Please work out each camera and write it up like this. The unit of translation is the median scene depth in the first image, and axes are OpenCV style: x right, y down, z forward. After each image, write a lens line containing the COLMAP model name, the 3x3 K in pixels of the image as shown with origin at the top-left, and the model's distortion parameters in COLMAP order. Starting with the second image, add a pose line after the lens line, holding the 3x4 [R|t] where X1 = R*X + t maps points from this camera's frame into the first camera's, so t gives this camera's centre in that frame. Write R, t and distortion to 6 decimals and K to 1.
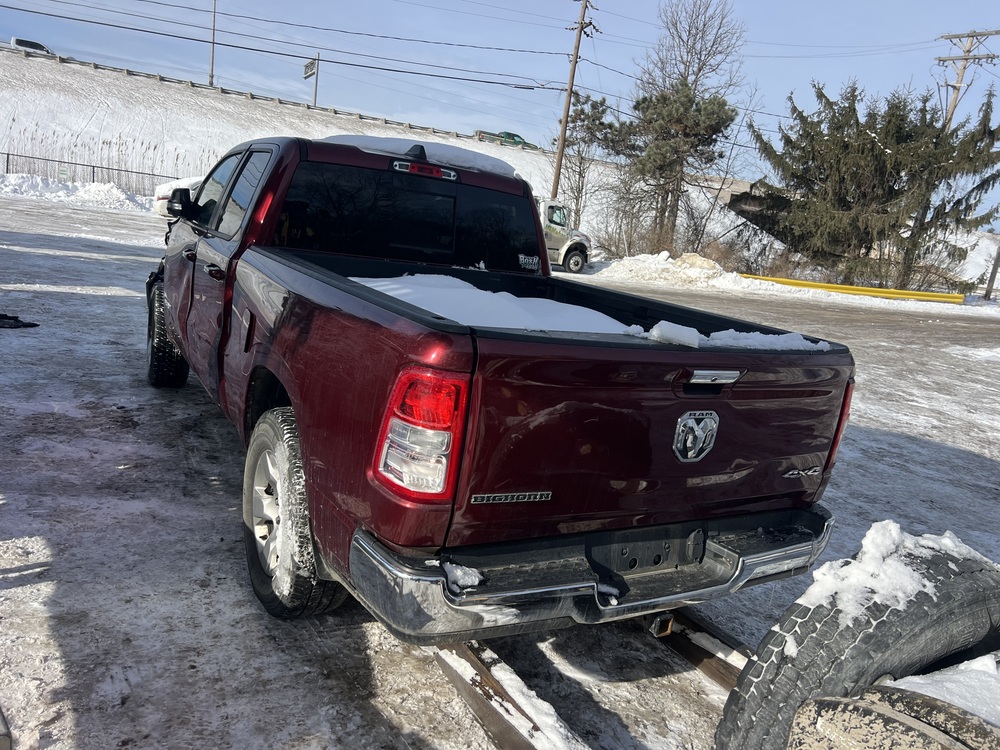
lens RADIAL K [[742.0, 0, 494.3], [0, 742.0, 387.9], [0, 0, 1]] dist [0.052396, -0.054296]
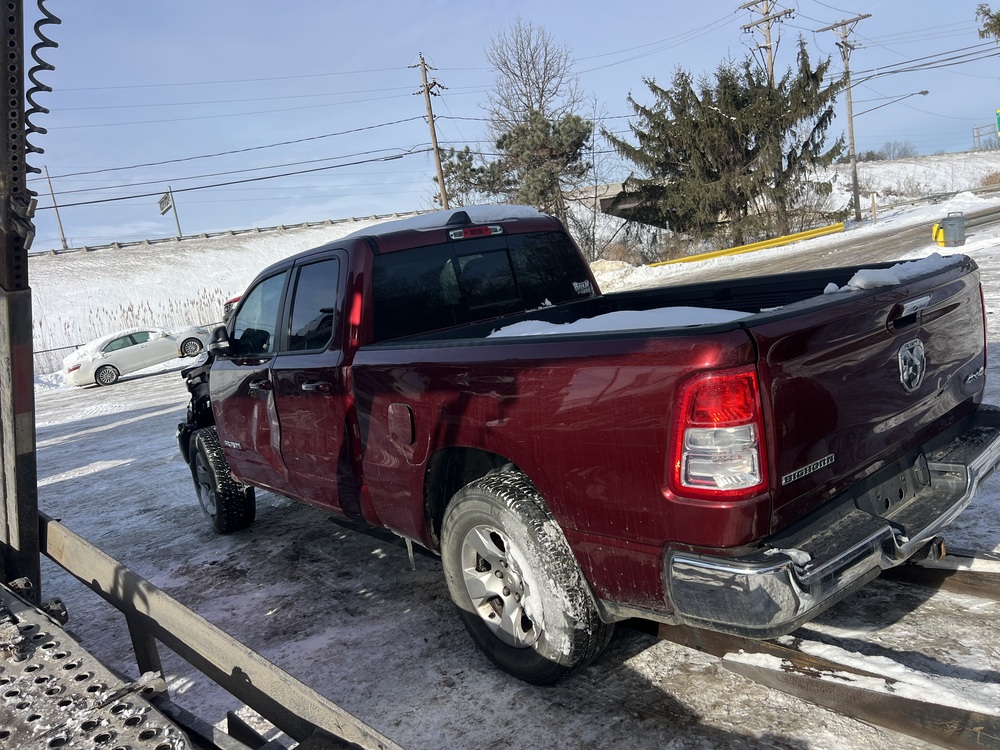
lens RADIAL K [[742.0, 0, 508.2], [0, 742.0, 376.3], [0, 0, 1]] dist [0.052396, -0.054296]
pose [[0.943095, -0.313975, 0.109510, -0.120412], [0.321946, 0.944563, -0.064439, -0.011278], [-0.083206, 0.096029, 0.991895, -0.003395]]
